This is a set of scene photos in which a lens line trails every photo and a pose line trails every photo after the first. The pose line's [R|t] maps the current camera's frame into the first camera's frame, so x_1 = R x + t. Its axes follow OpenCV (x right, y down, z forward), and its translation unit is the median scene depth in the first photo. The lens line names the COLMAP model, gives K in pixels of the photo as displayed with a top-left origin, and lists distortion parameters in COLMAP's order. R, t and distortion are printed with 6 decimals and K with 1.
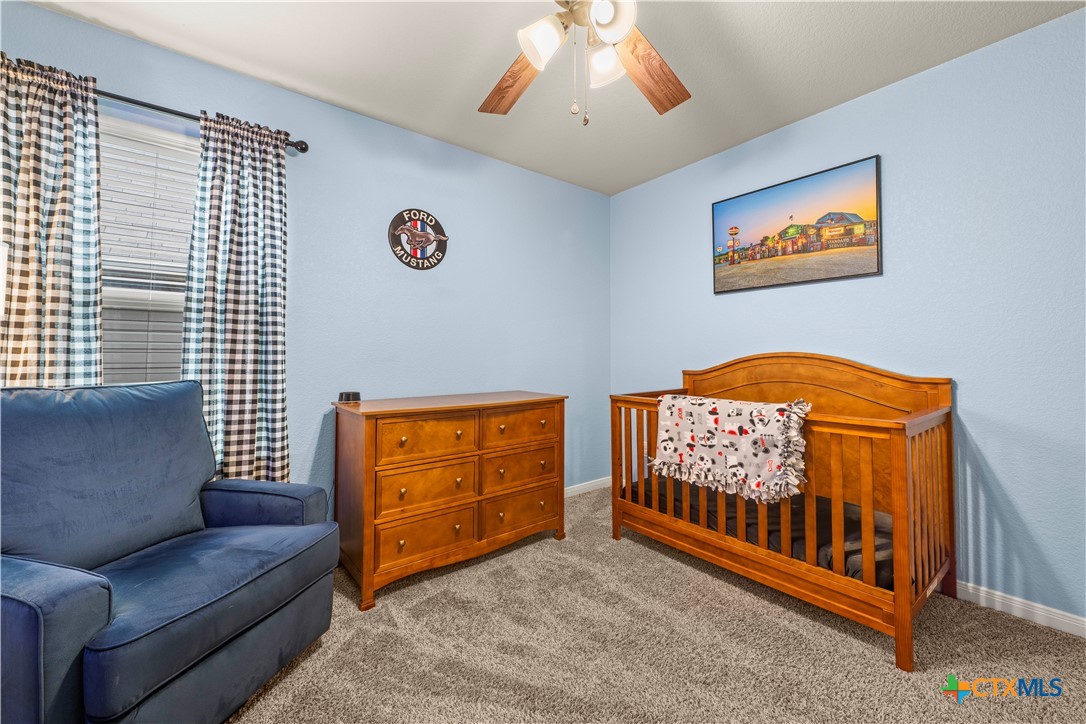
lens RADIAL K [[428.3, 0, 541.2], [0, 428.3, 342.0], [0, 0, 1]] dist [-0.000505, -0.000077]
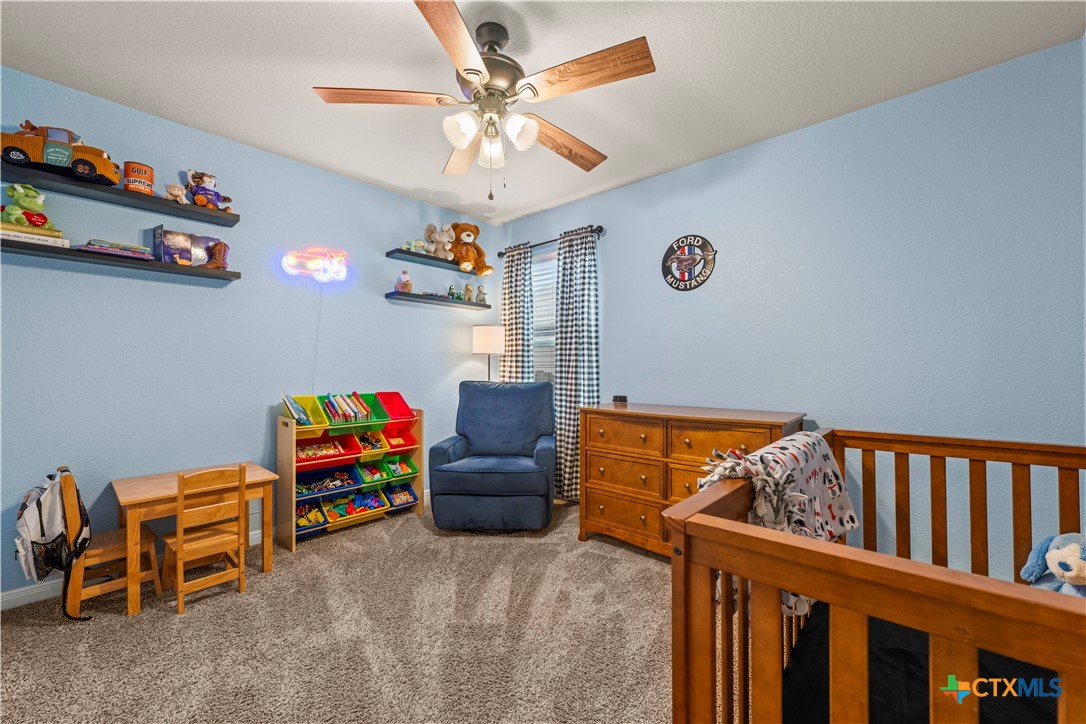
lens RADIAL K [[431.8, 0, 565.8], [0, 431.8, 364.0], [0, 0, 1]] dist [-0.001639, -0.000228]
pose [[0.202483, -0.012354, -0.979208, 0.754668], [0.030067, 0.999527, -0.006393, 0.017256], [0.978824, -0.028147, 0.202759, 0.478946]]
